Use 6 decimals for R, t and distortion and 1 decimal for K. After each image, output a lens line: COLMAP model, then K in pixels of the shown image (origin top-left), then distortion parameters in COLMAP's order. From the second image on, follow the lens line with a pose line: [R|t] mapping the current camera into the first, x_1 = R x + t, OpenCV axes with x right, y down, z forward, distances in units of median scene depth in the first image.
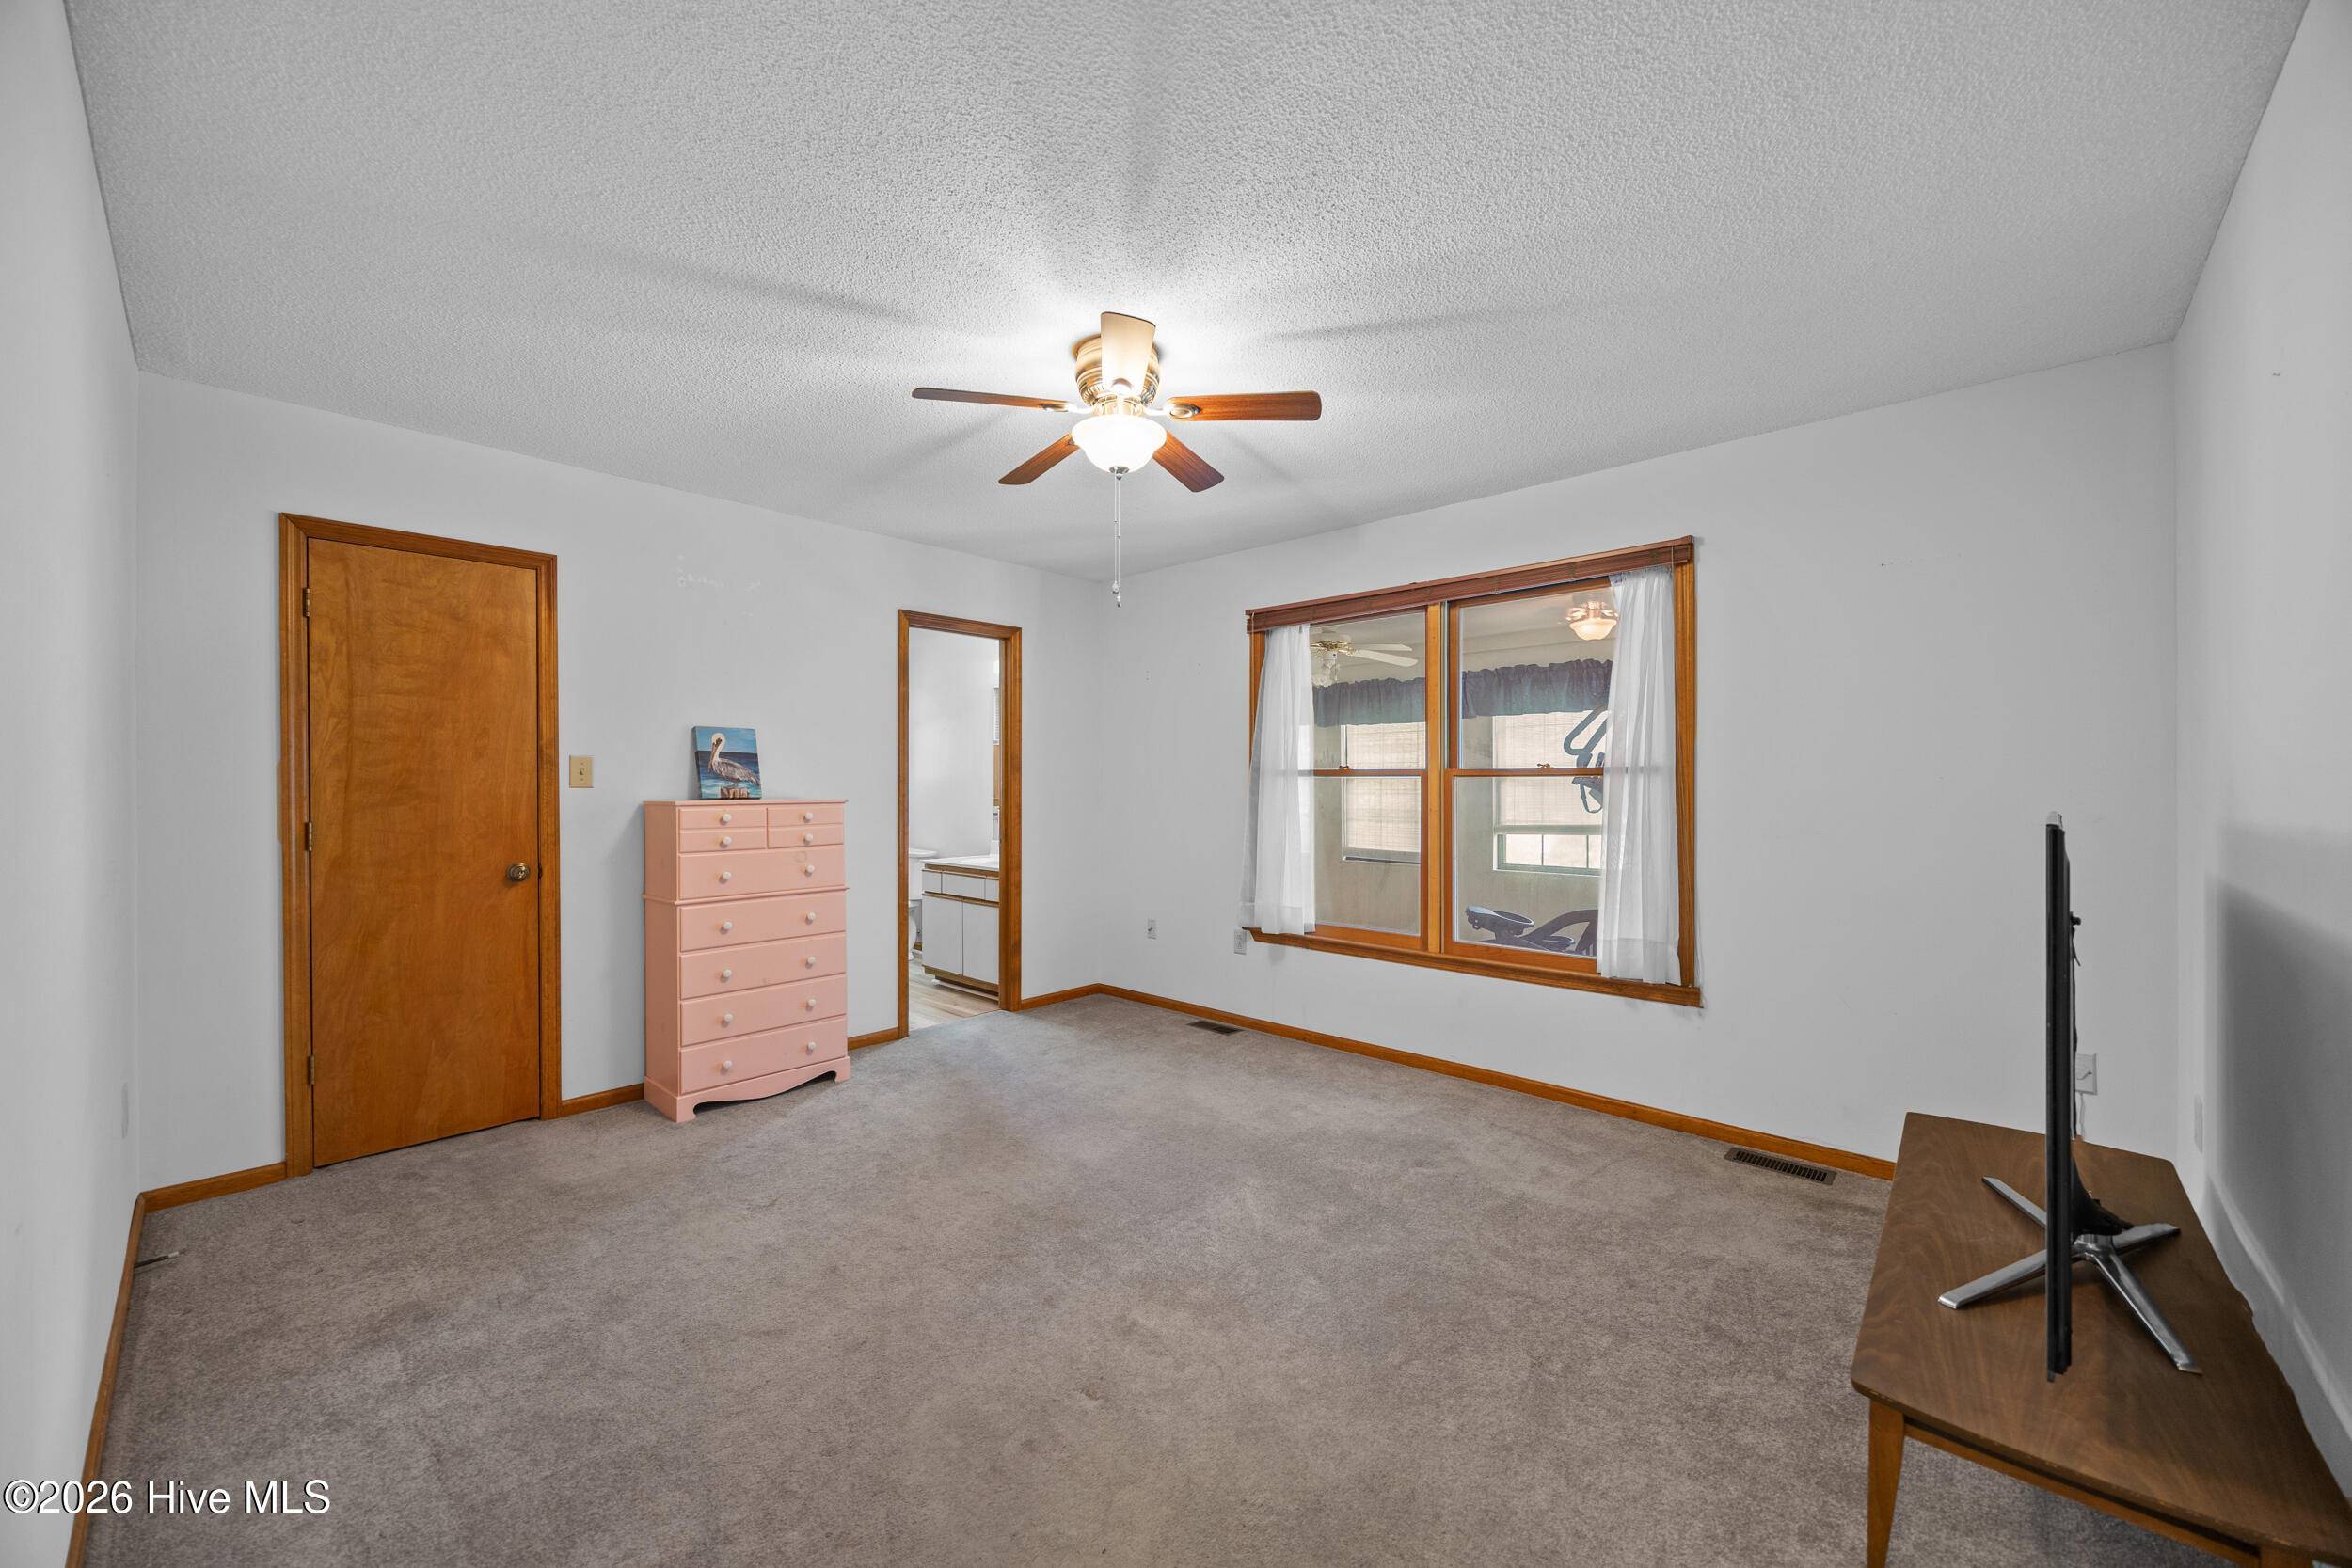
lens RADIAL K [[889.0, 0, 1163.2], [0, 889.0, 790.0], [0, 0, 1]] dist [0.000035, -0.000373]
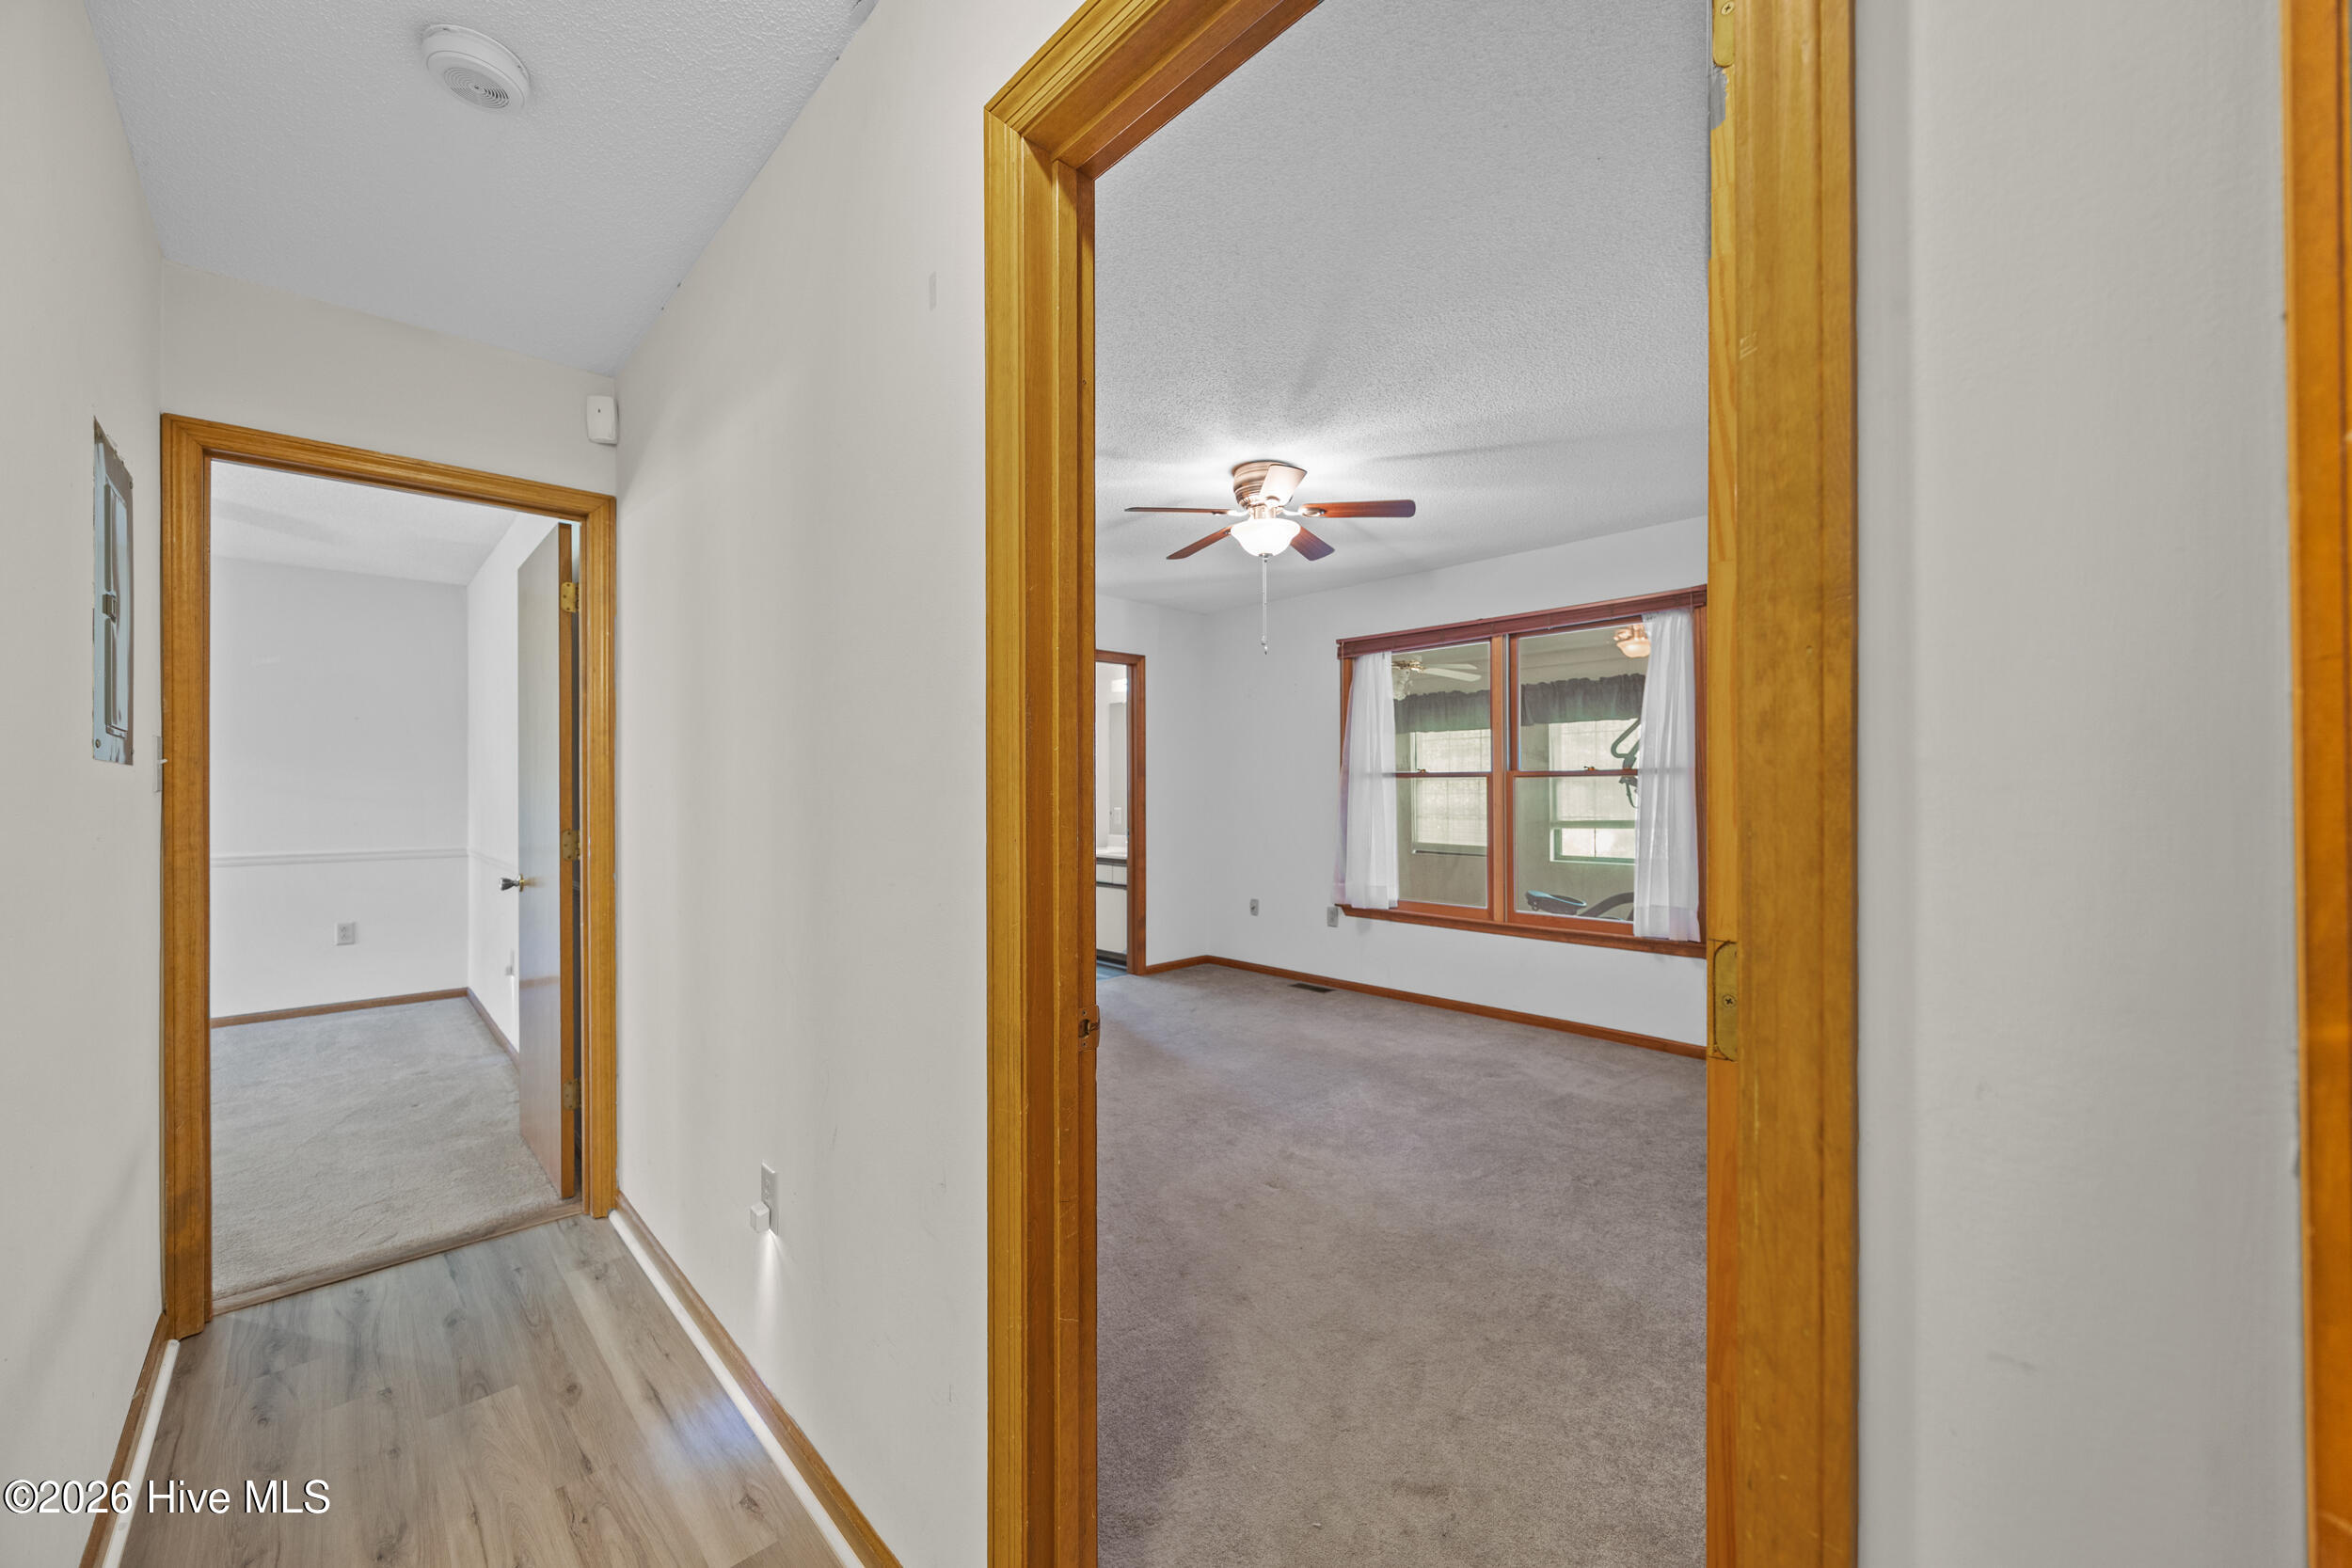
lens RADIAL K [[889.0, 0, 1167.1], [0, 889.0, 787.8], [0, 0, 1]] dist [0.000035, -0.000373]
pose [[0.998433, -0.004715, -0.055767, -0.094622], [0.004322, 0.999965, -0.007154, 0.007530], [0.055798, 0.006902, 0.998418, -0.285492]]
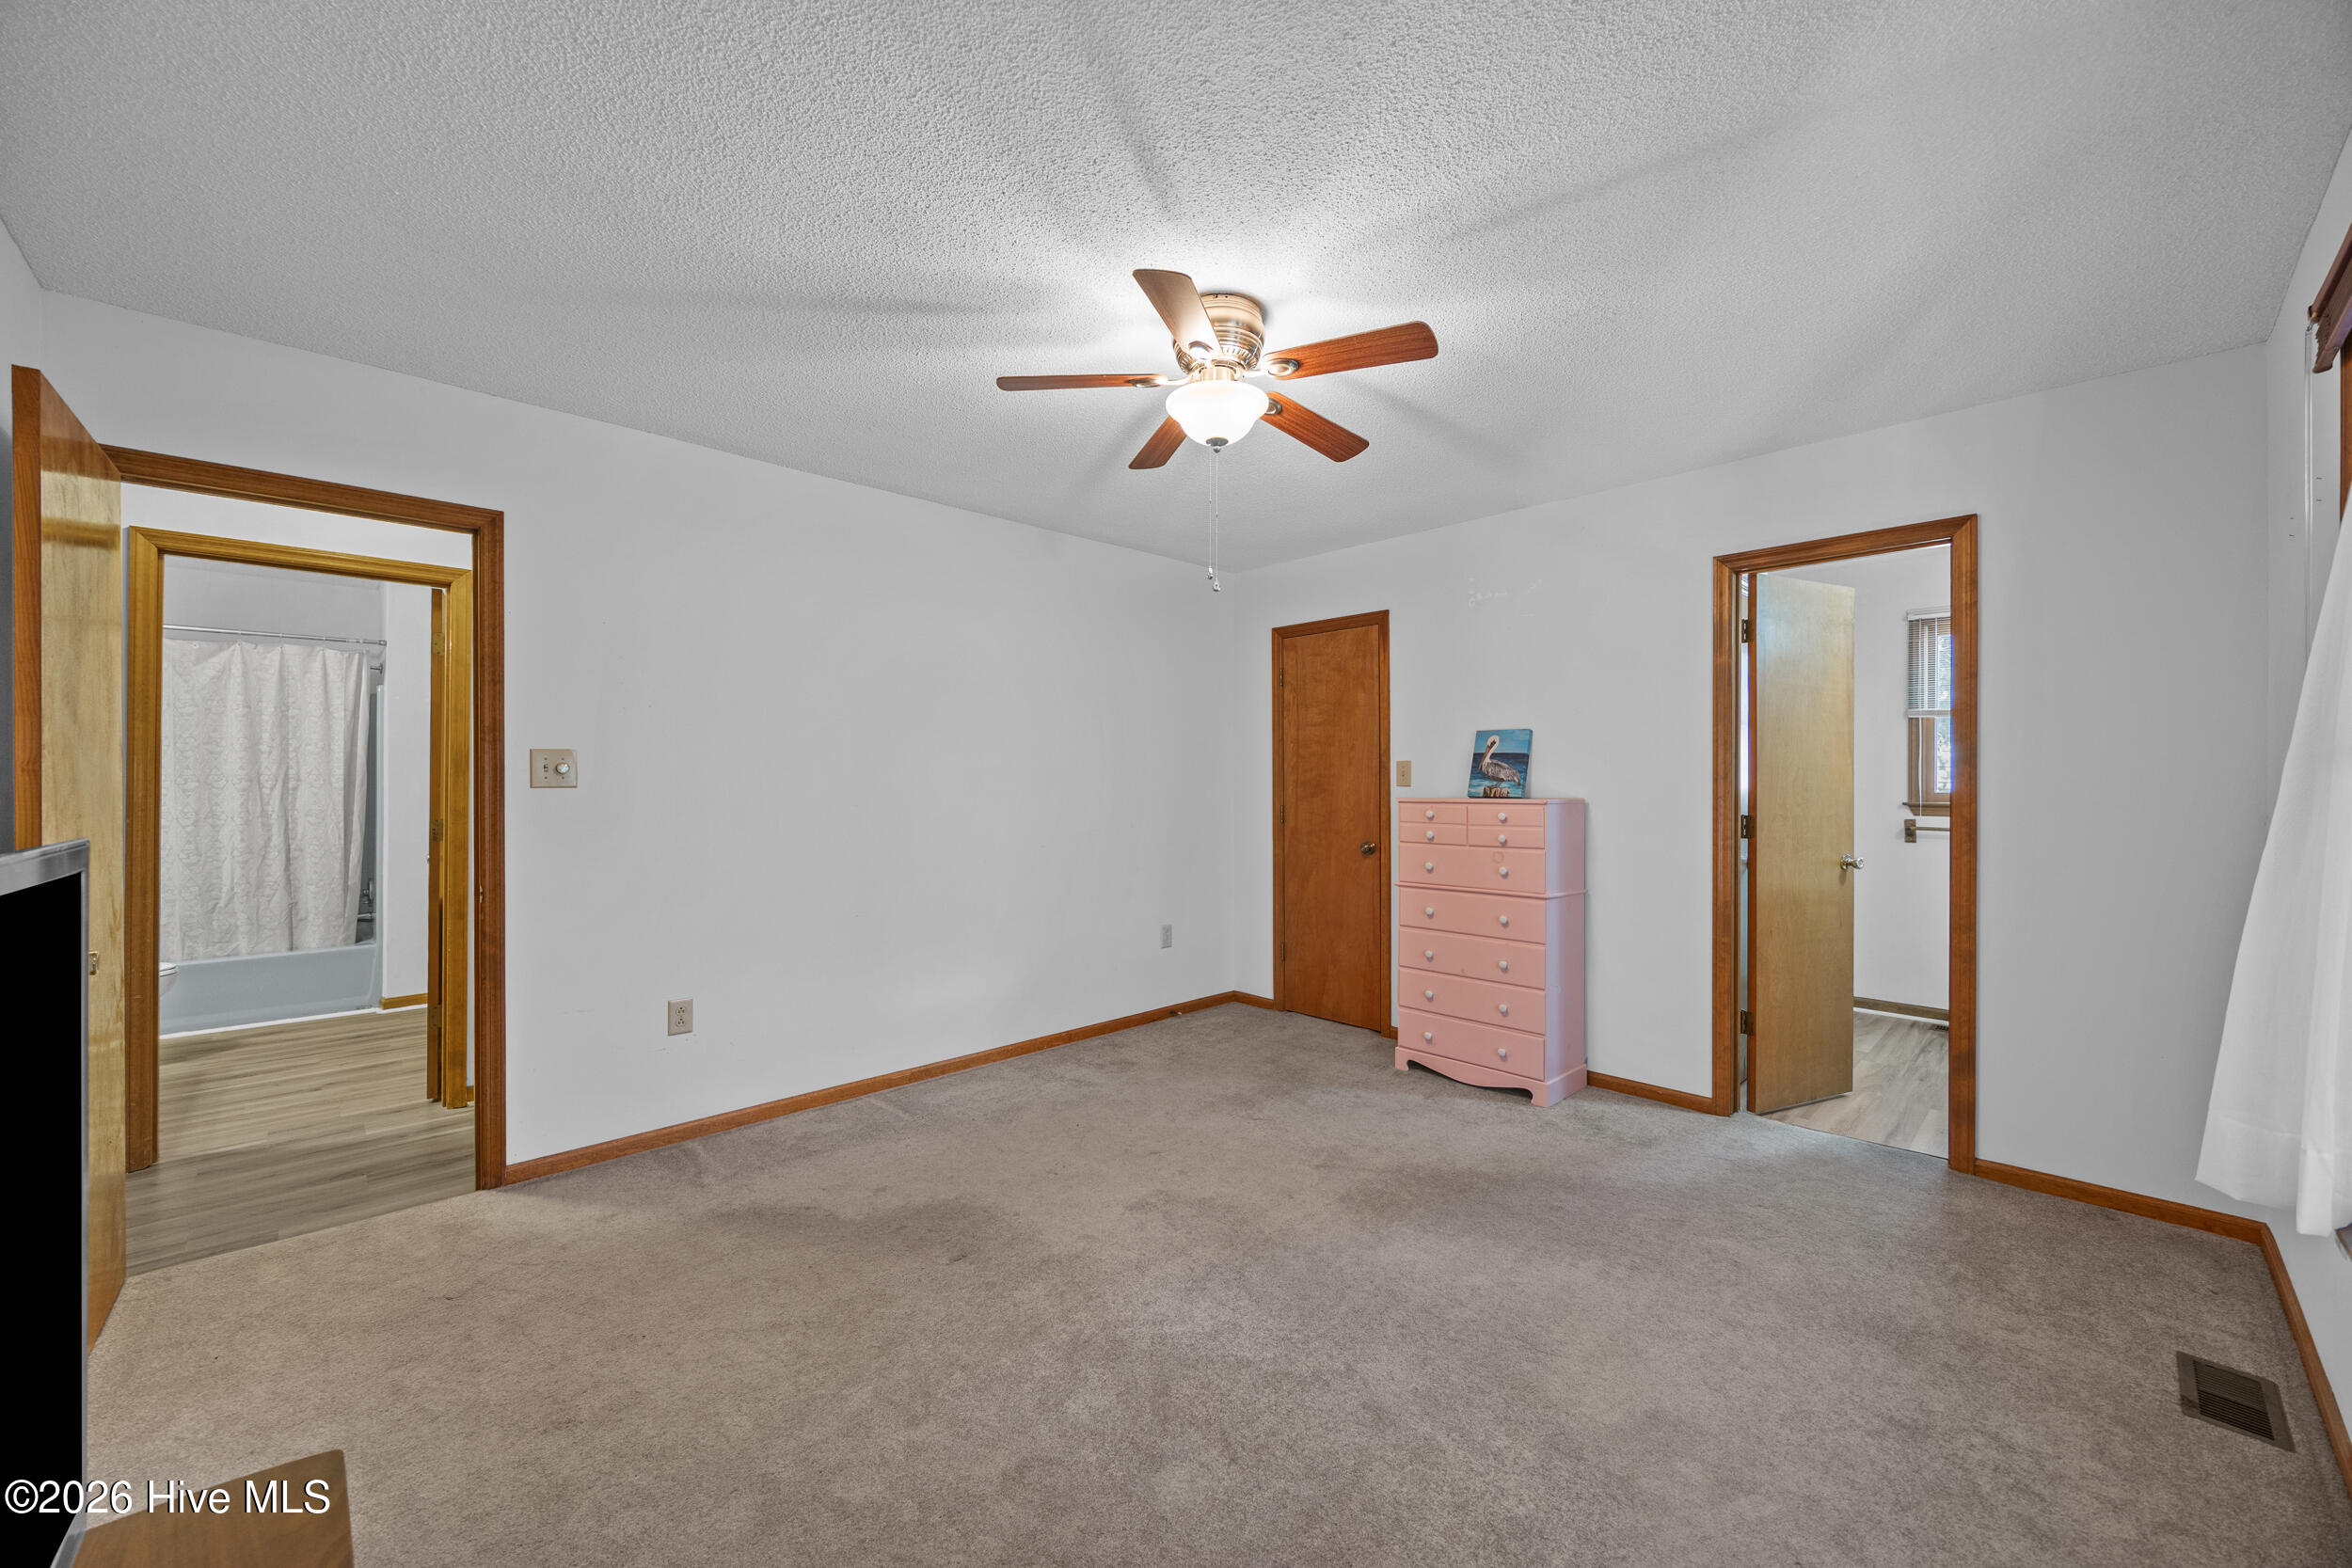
lens RADIAL K [[889.0, 0, 1176.6], [0, 889.0, 786.3], [0, 0, 1]] dist [0.000035, -0.000373]
pose [[-0.039407, 0.005414, -0.999209, 0.644217], [-0.006153, 0.999965, 0.005661, -0.007982], [0.999204, 0.006371, -0.039372, 0.740556]]
